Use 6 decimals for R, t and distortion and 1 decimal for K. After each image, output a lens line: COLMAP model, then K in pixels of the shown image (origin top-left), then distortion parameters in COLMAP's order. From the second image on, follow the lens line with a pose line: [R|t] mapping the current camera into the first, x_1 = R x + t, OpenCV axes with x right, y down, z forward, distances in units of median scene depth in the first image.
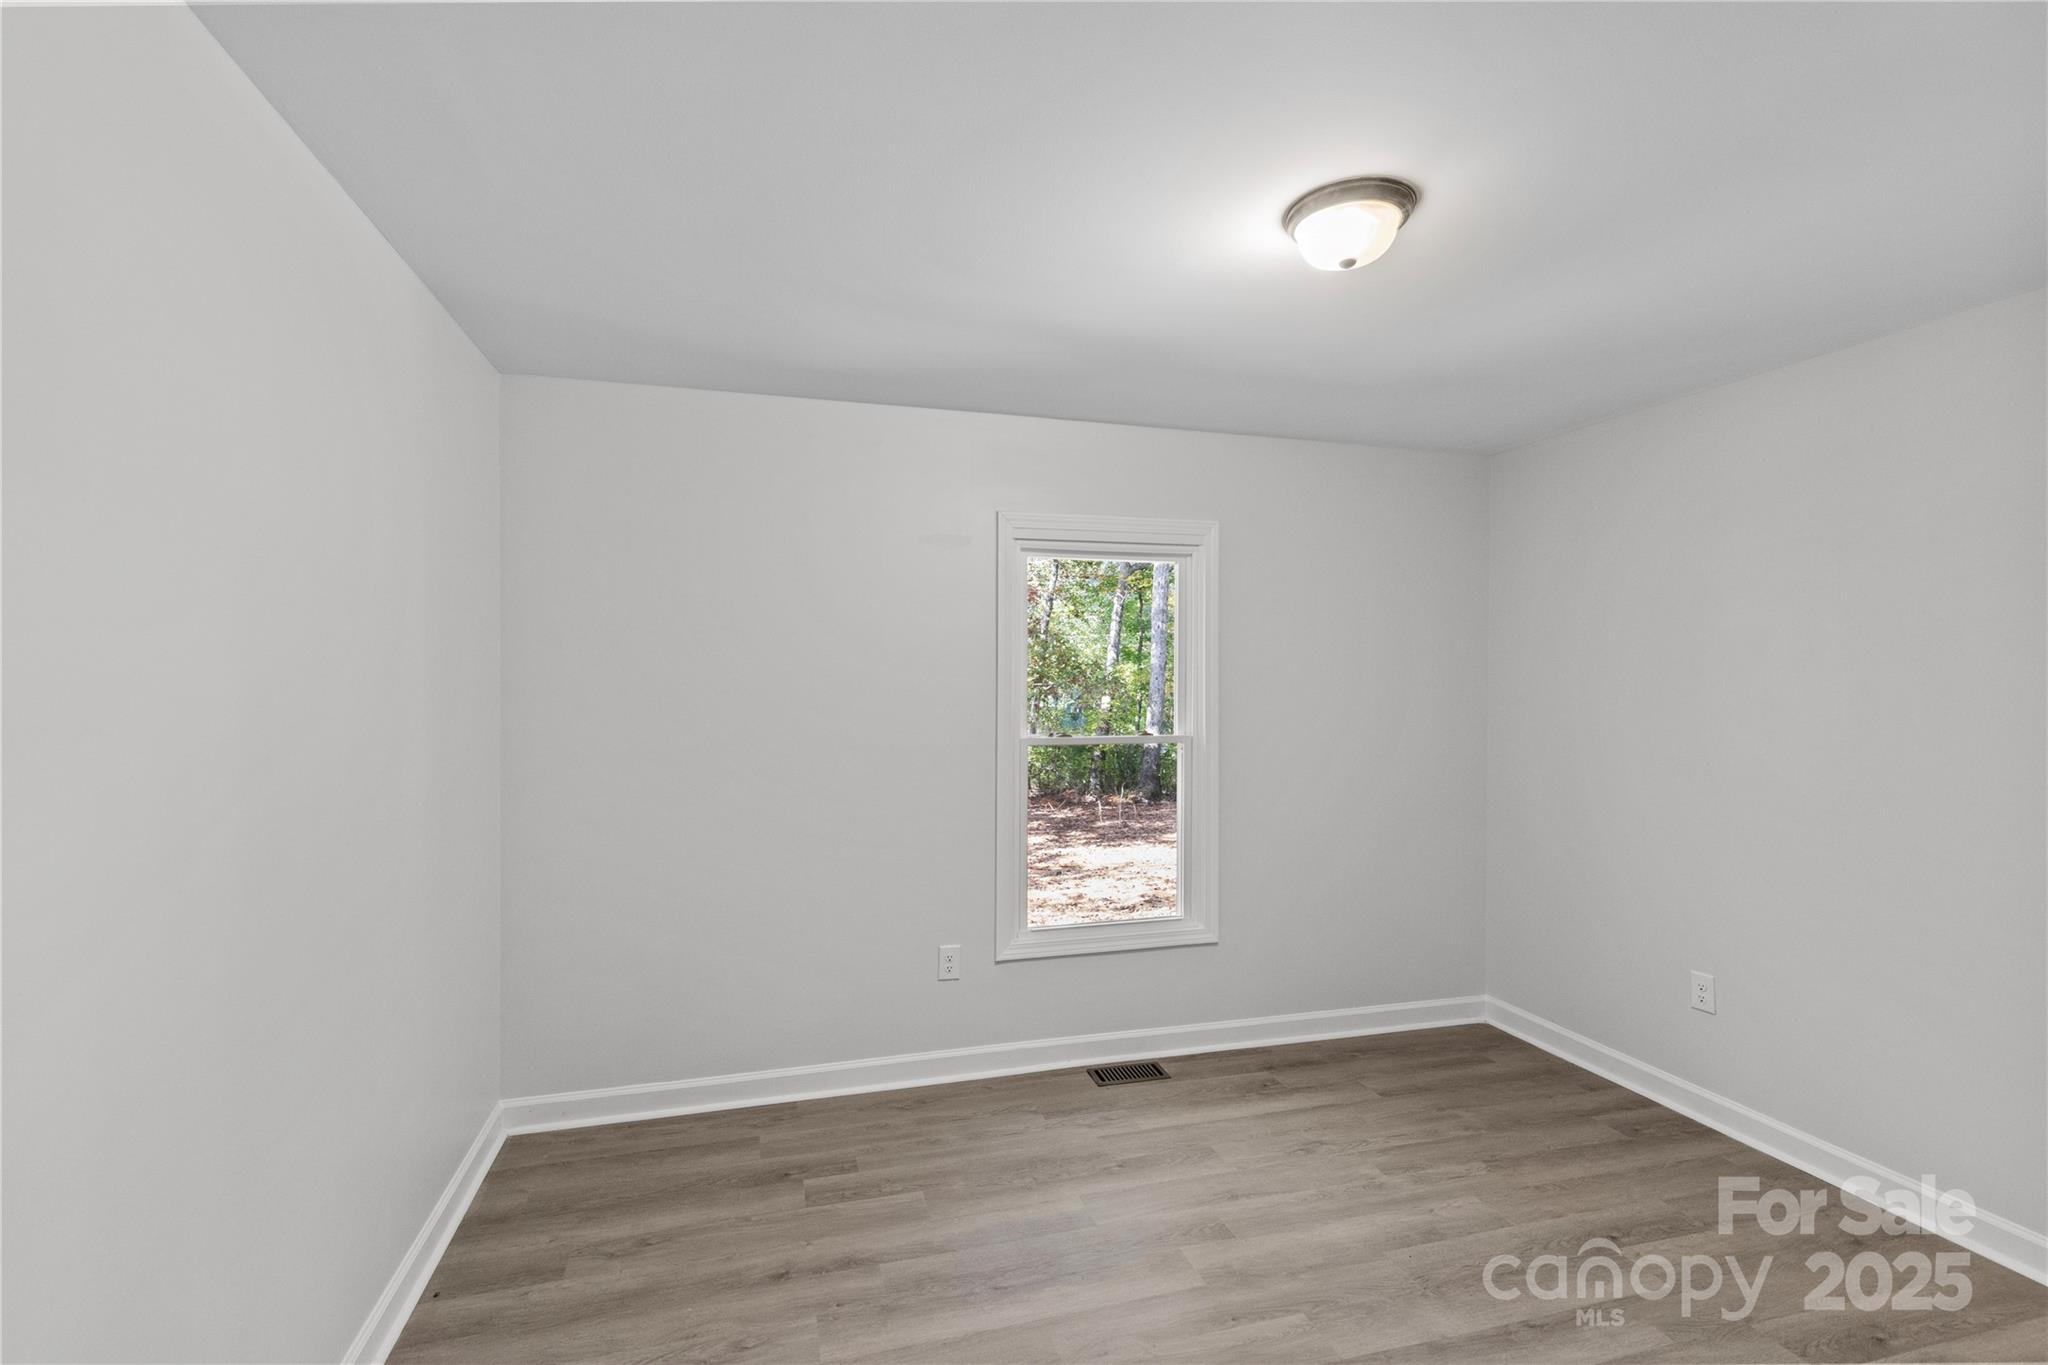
lens RADIAL K [[920.2, 0, 1018.7], [0, 920.2, 680.0], [0, 0, 1]] dist [0.005726, 0.000677]
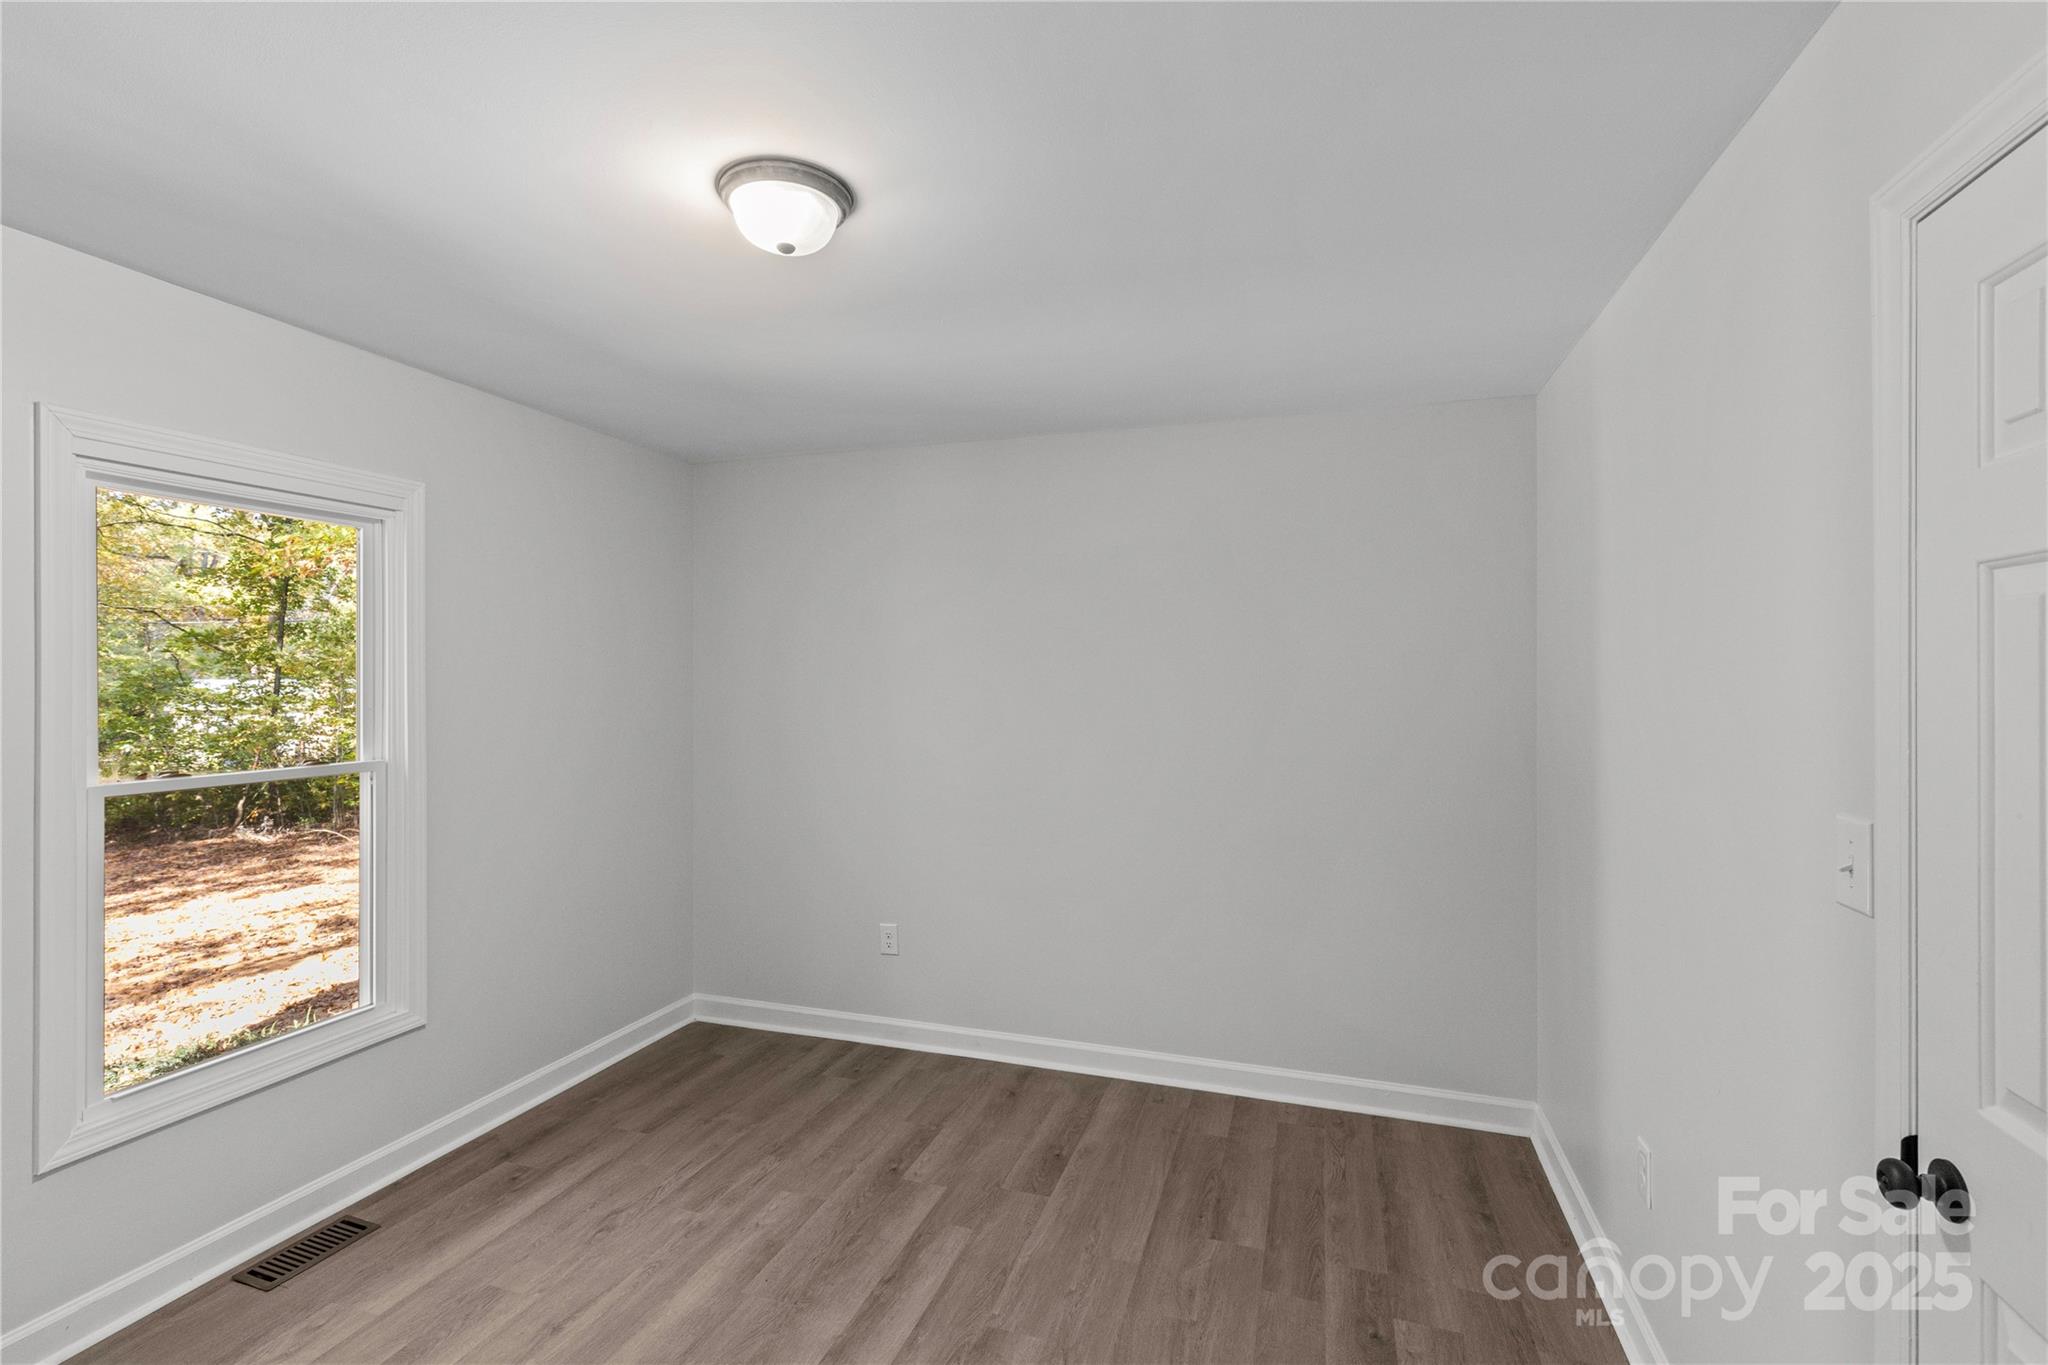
lens RADIAL K [[920.2, 0, 1039.5], [0, 920.2, 679.4], [0, 0, 1]] dist [0.005726, 0.000677]
pose [[0.570192, -0.004074, 0.821501, -0.164470], [0.003800, 0.999990, 0.002321, -0.008146], [-0.821502, 0.001798, 0.570202, 0.164118]]
